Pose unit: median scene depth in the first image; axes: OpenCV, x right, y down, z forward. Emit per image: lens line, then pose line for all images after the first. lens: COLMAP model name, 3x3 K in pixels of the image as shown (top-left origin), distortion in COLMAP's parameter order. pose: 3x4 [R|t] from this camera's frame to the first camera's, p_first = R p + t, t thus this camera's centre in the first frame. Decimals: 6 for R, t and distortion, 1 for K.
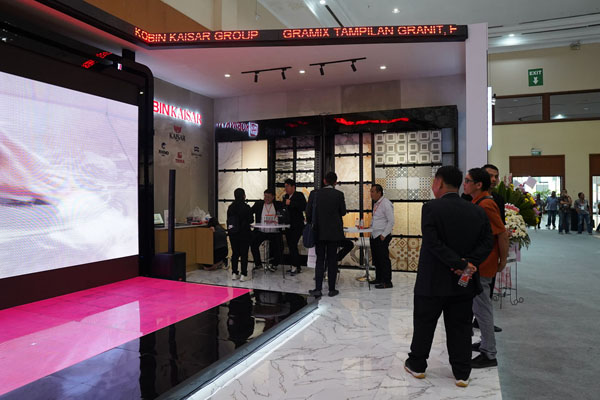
lens RADIAL K [[420.1, 0, 300.0], [0, 420.1, 200.0], [0, 0, 1]] dist [-0.052175, -0.065250]
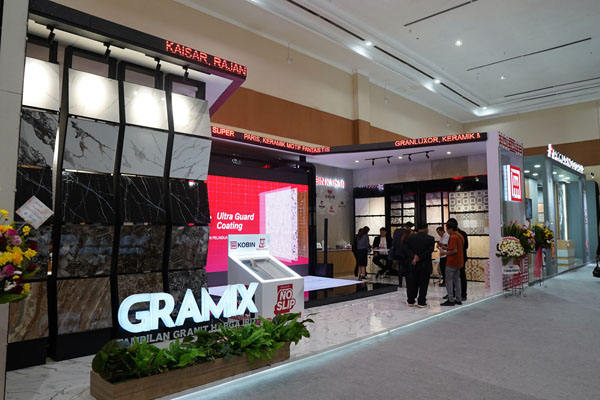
lens RADIAL K [[420.1, 0, 300.0], [0, 420.1, 200.0], [0, 0, 1]] dist [-0.052175, -0.065250]
pose [[0.930157, -0.031282, -0.365826, 0.210742], [0.001019, 0.996580, -0.082627, -0.000905], [0.367160, 0.076483, 0.927008, -0.602341]]
